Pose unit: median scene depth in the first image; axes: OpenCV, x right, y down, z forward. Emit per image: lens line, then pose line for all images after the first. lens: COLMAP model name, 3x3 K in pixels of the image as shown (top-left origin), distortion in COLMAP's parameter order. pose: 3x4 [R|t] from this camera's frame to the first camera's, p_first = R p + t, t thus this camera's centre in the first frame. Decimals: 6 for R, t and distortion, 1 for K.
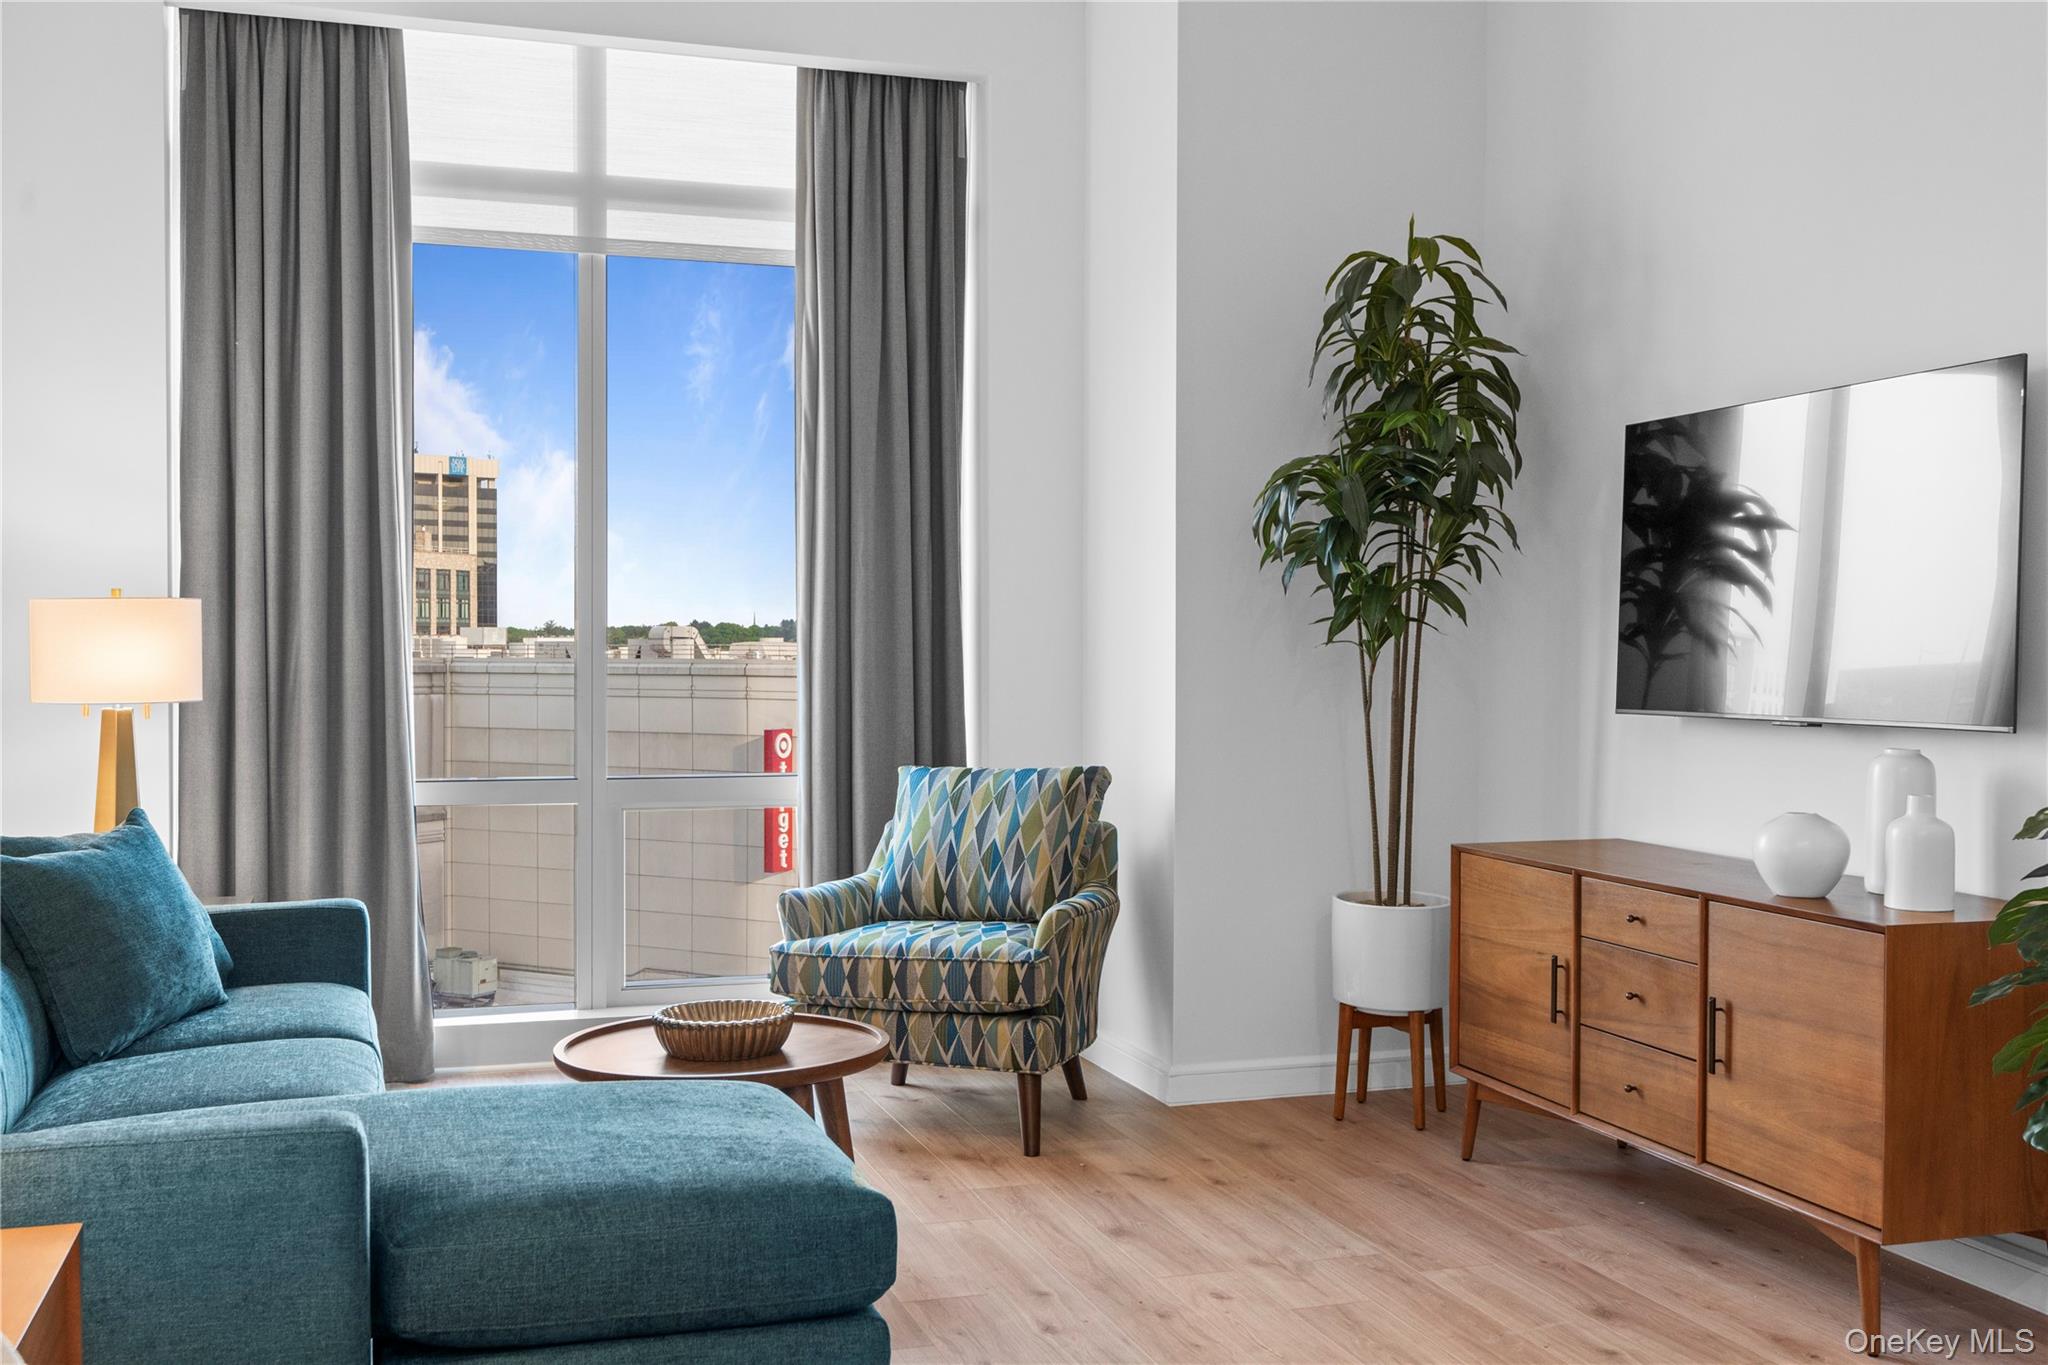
lens RADIAL K [[1988.4, 0, 1008.4], [0, 1988.4, 689.3], [0, 0, 1]] dist [0.002021, 0.000000]
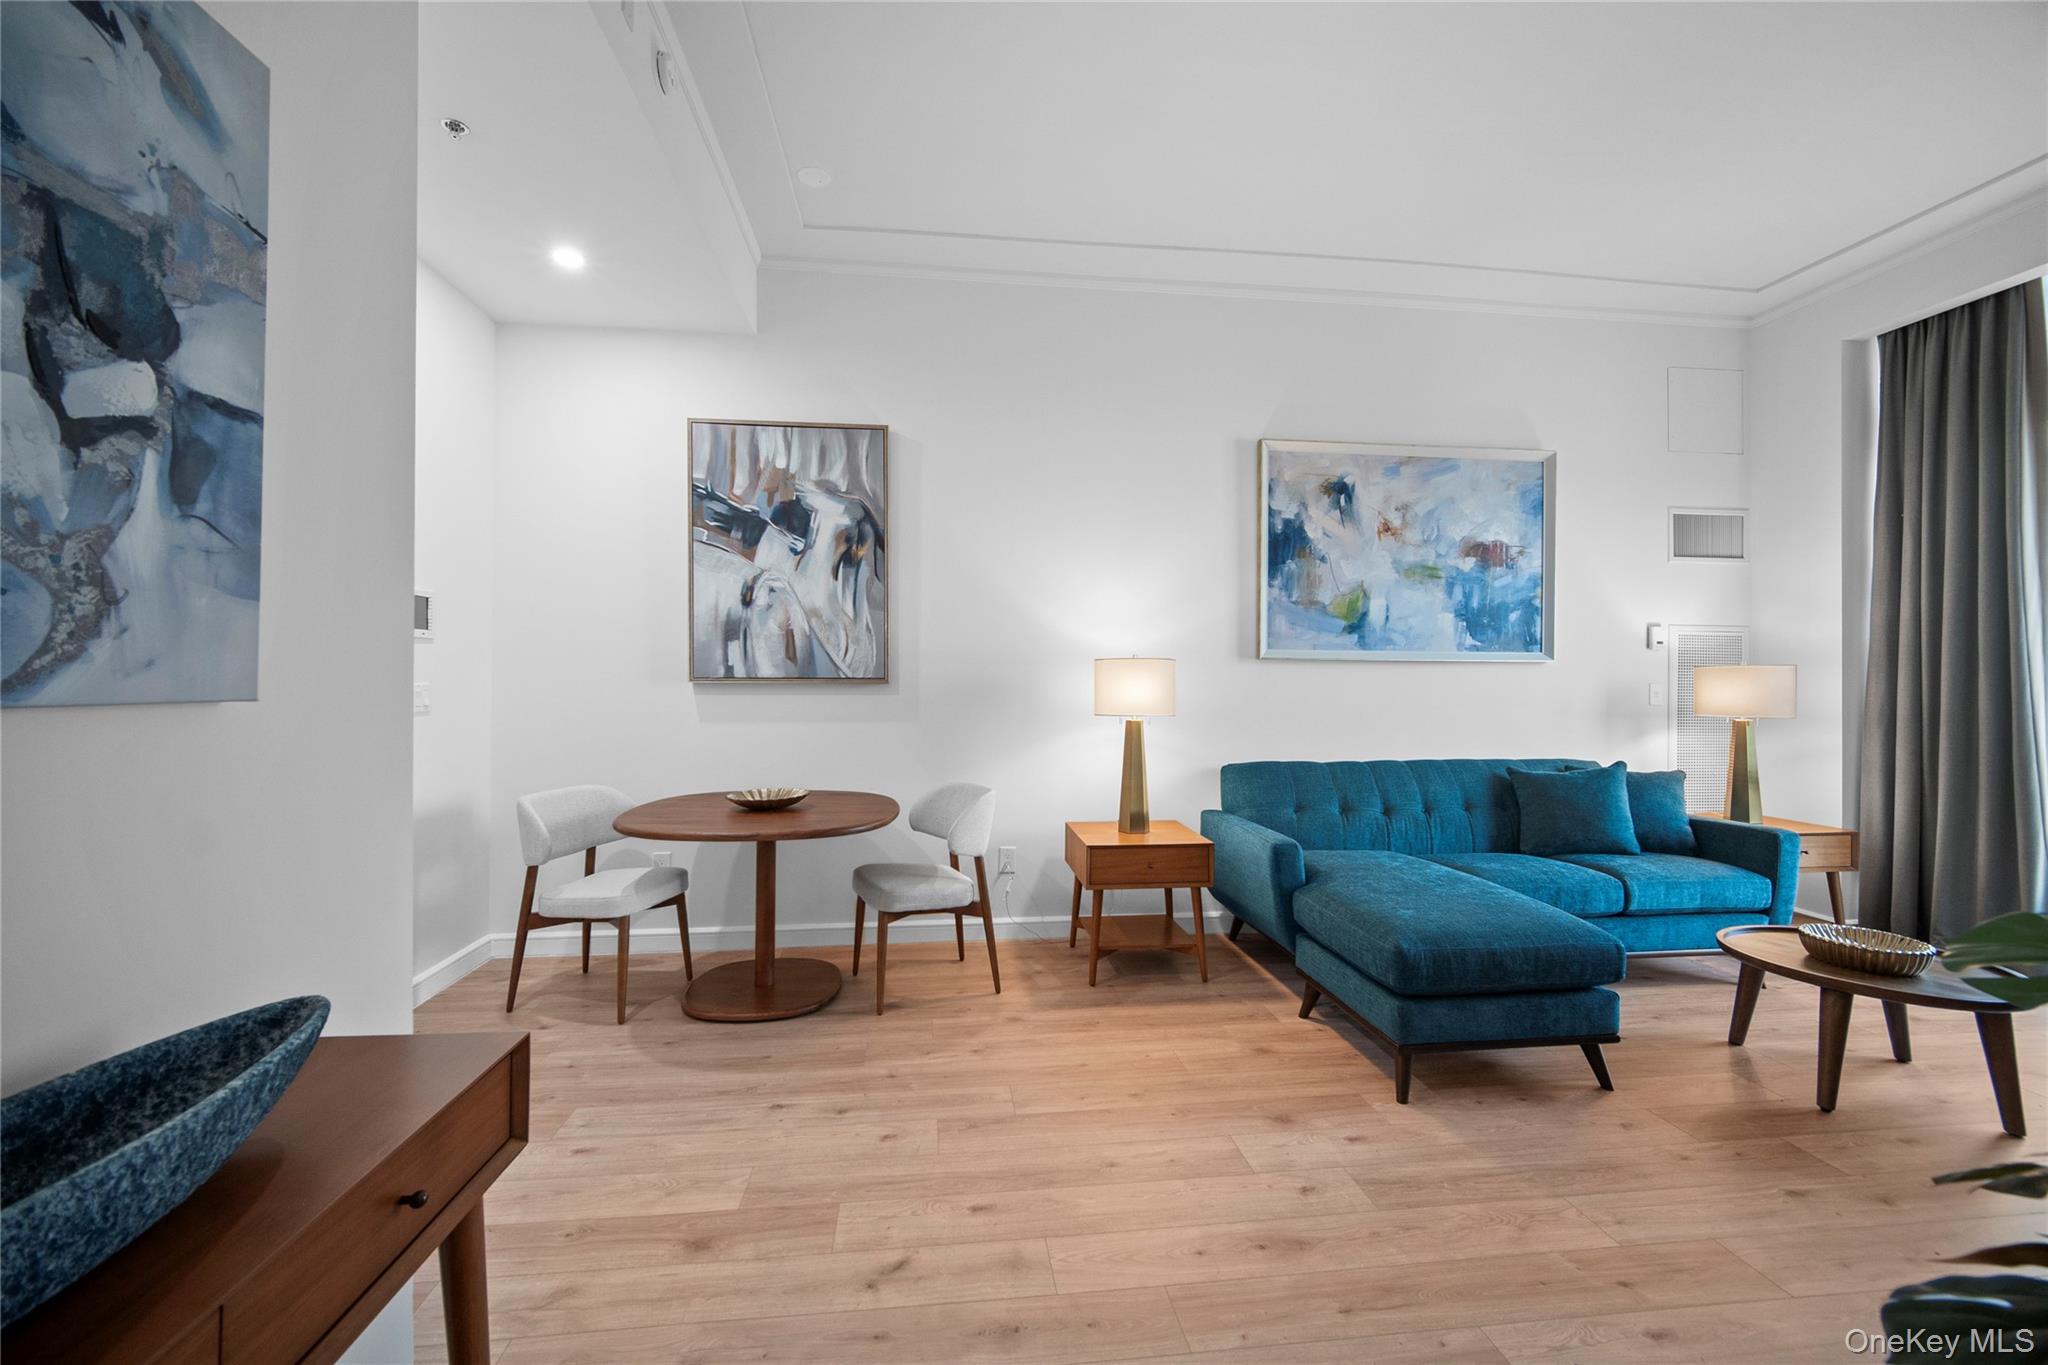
lens RADIAL K [[808.6, 0, 1019.6], [0, 808.6, 674.9], [0, 0, 1]] dist [-0.003960, 0.001030]
pose [[-0.192741, -0.009659, -0.981202, 0.486059], [-0.027150, 0.999621, -0.004507, -0.012053], [0.980874, 0.025771, -0.192930, 0.418315]]
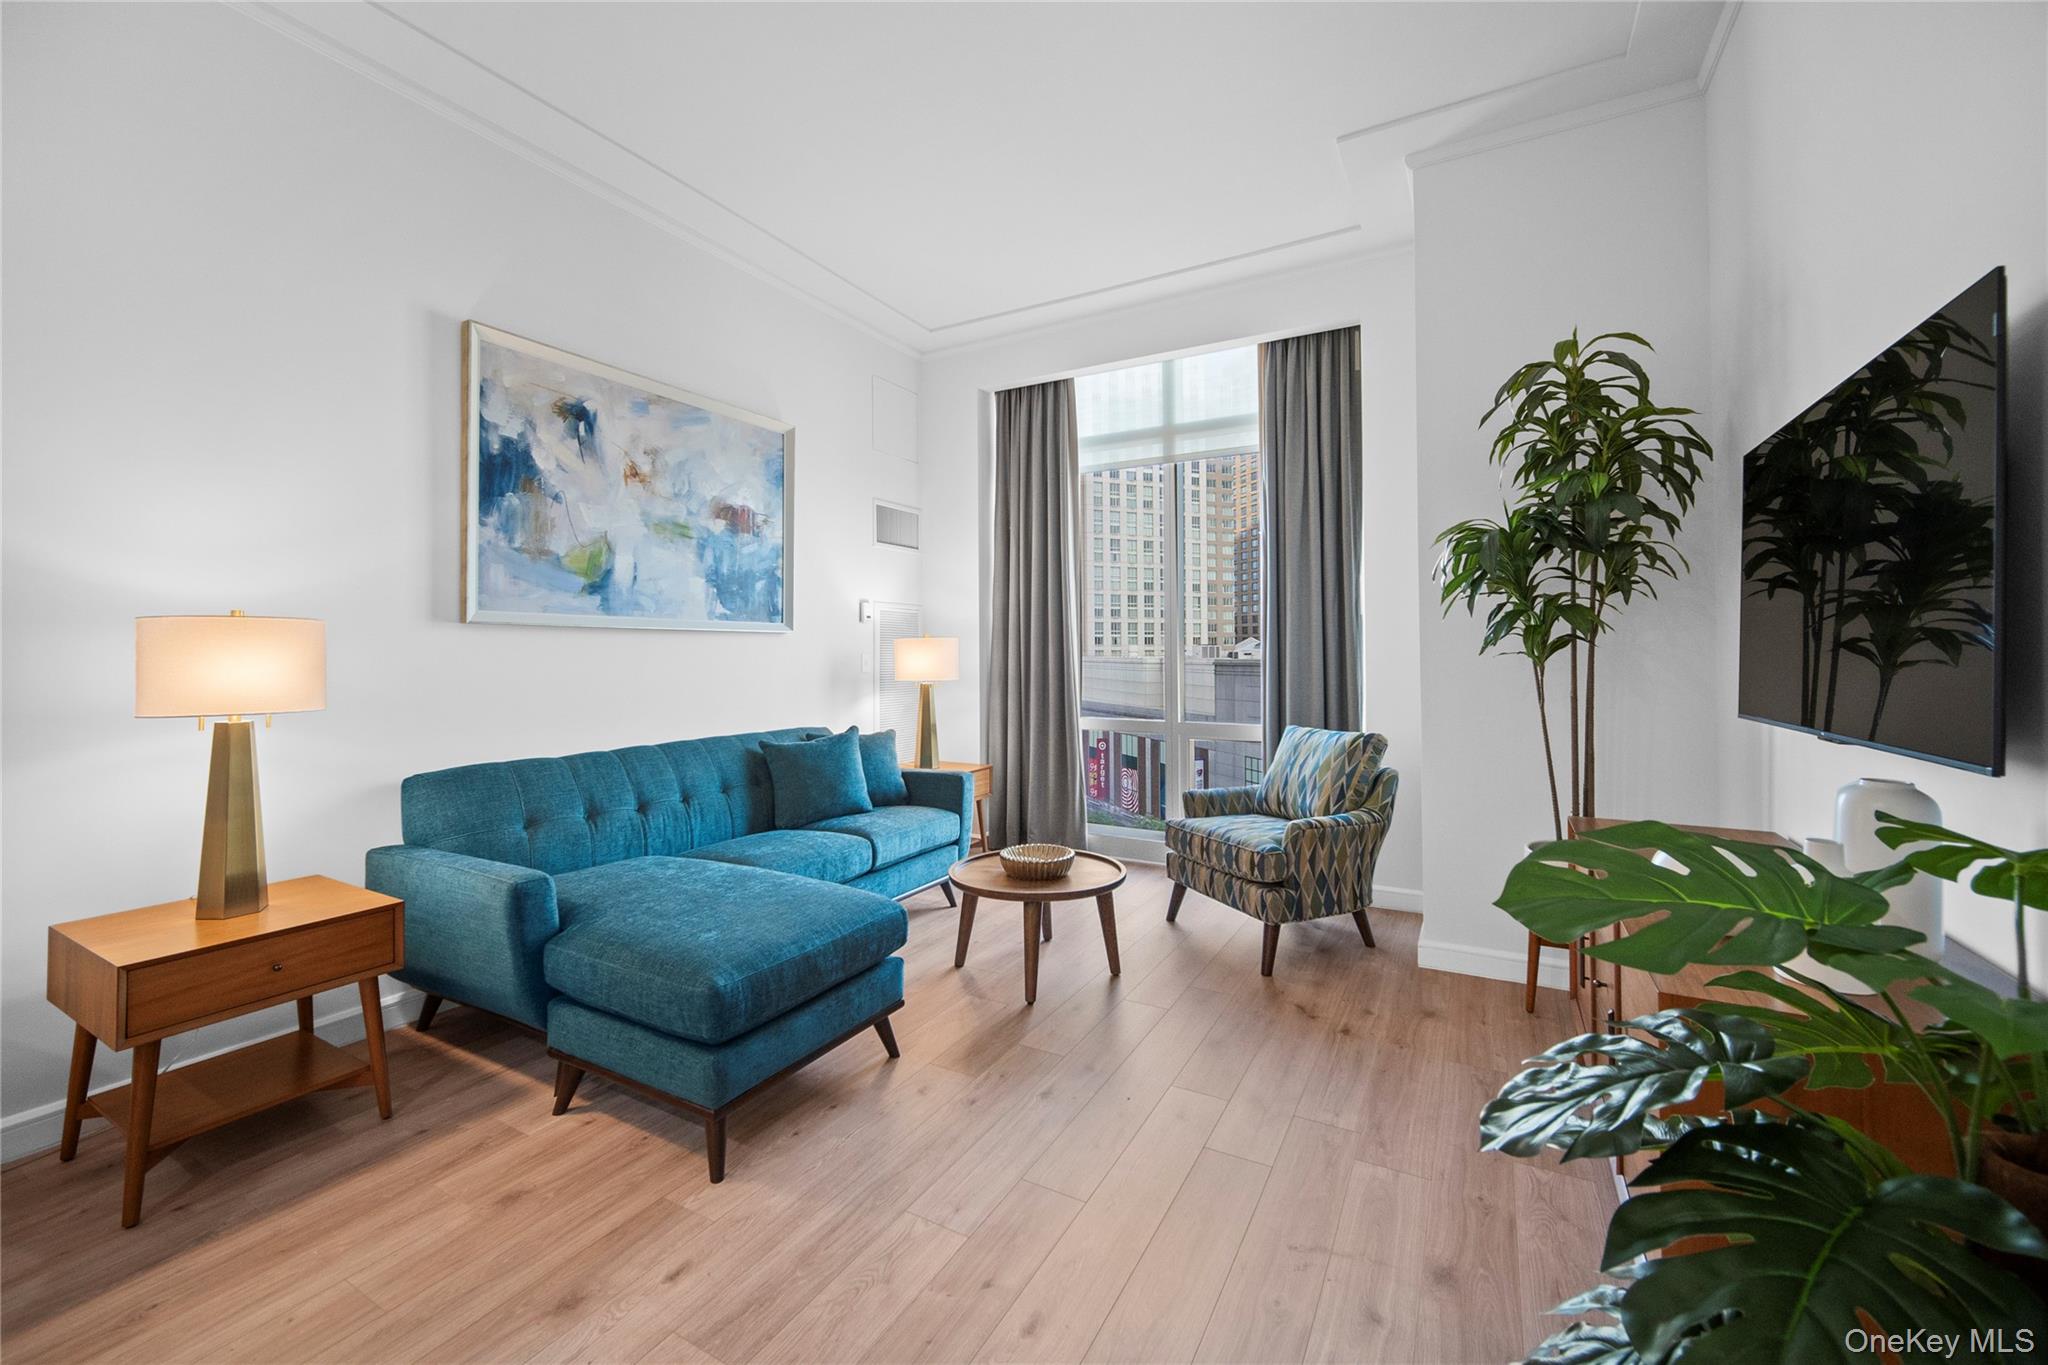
lens RADIAL K [[808.6, 0, 1021.1], [0, 808.6, 648.3], [0, 0, 1]] dist [-0.003960, 0.001030]
pose [[0.683261, -0.008675, -0.730123, 0.345370], [-0.011555, 0.999676, -0.022692, -0.011416], [0.730083, 0.023941, 0.682939, 0.392720]]
